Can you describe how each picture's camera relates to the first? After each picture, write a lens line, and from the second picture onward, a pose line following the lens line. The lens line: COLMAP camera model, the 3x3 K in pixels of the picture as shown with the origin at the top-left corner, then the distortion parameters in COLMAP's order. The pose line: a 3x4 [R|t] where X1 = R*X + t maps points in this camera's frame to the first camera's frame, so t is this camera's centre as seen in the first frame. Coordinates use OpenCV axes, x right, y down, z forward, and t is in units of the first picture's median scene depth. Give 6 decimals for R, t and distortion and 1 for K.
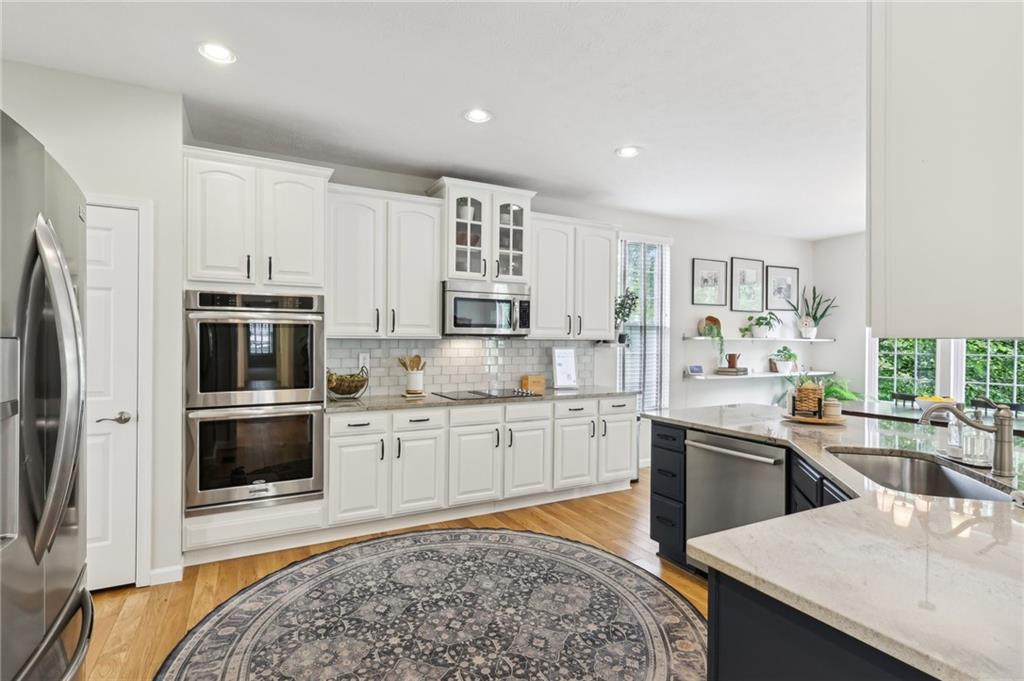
lens RADIAL K [[533.3, 0, 512.0], [0, 533.3, 340.5], [0, 0, 1]] dist [0.123157, -0.000026]
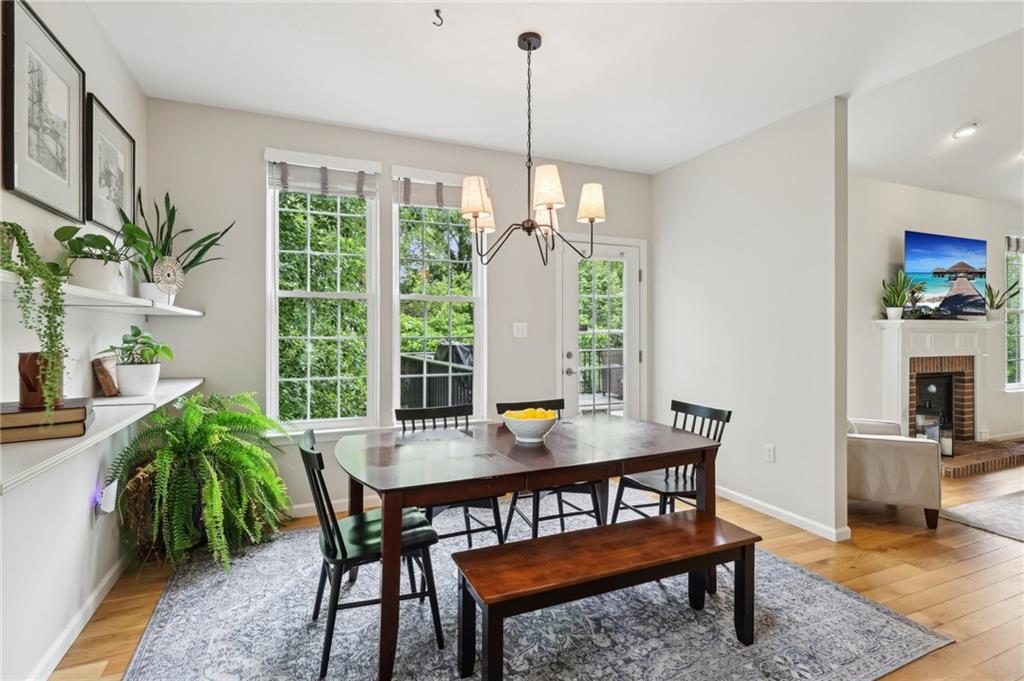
lens RADIAL K [[478.5, 0, 512.0], [0, 478.5, 340.5], [0, 0, 1]] dist [0.001494, 0.000081]
pose [[0.068013, -0.013641, 0.997591, 0.233640], [-0.006332, 0.999880, 0.014104, 0.019368], [-0.997664, -0.007276, 0.067919, 0.935394]]
